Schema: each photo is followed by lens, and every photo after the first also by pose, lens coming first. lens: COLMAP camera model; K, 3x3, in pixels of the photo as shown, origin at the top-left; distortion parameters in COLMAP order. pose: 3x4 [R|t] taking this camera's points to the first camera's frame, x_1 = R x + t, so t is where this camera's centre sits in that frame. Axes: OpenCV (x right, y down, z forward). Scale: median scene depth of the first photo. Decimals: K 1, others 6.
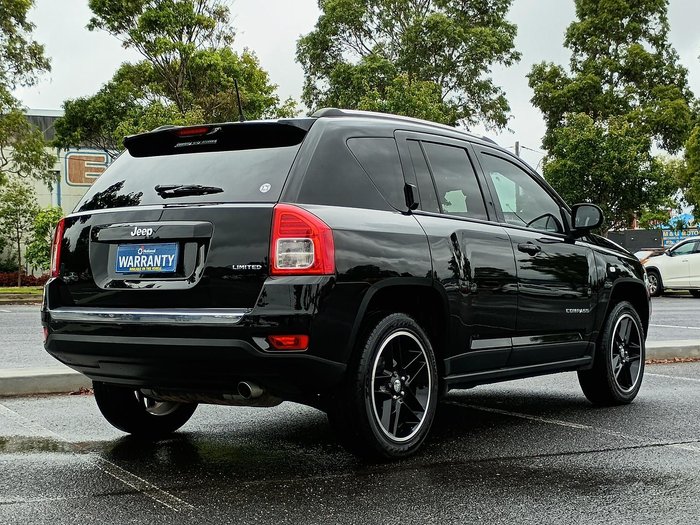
lens RADIAL K [[1187.0, 0, 348.5], [0, 1187.0, 265.4], [0, 0, 1]] dist [0.060969, 0.000000]
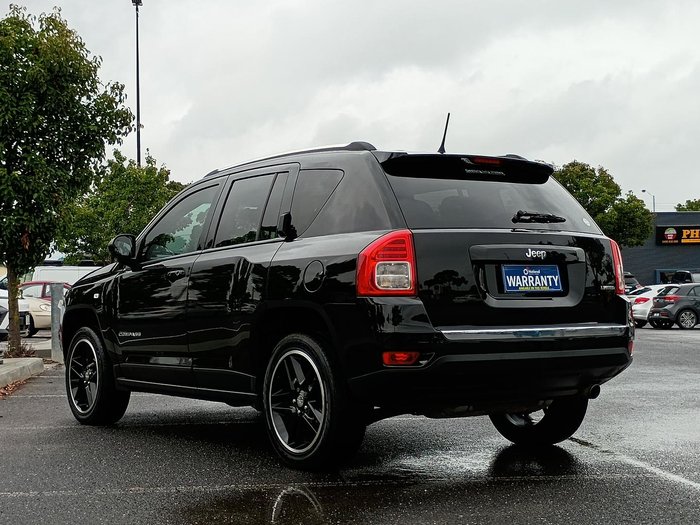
lens RADIAL K [[1187.0, 0, 348.9], [0, 1187.0, 265.9], [0, 0, 1]] dist [0.060969, 0.000000]
pose [[0.327721, 0.034184, 0.944156, -1.236464], [-0.003210, 0.999380, -0.035070, 0.020924], [-0.944769, 0.008462, 0.327627, 0.799182]]
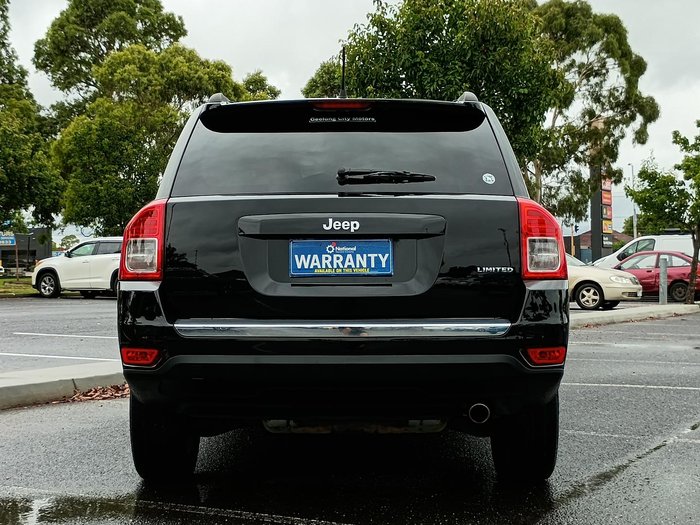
lens RADIAL K [[1187.0, 0, 350.4], [0, 1187.0, 257.1], [0, 0, 1]] dist [0.060969, 0.000000]
pose [[0.846600, 0.013114, 0.532068, -0.593416], [-0.009038, 0.999906, -0.010264, 0.001878], [-0.532153, 0.003881, 0.846639, 0.307386]]
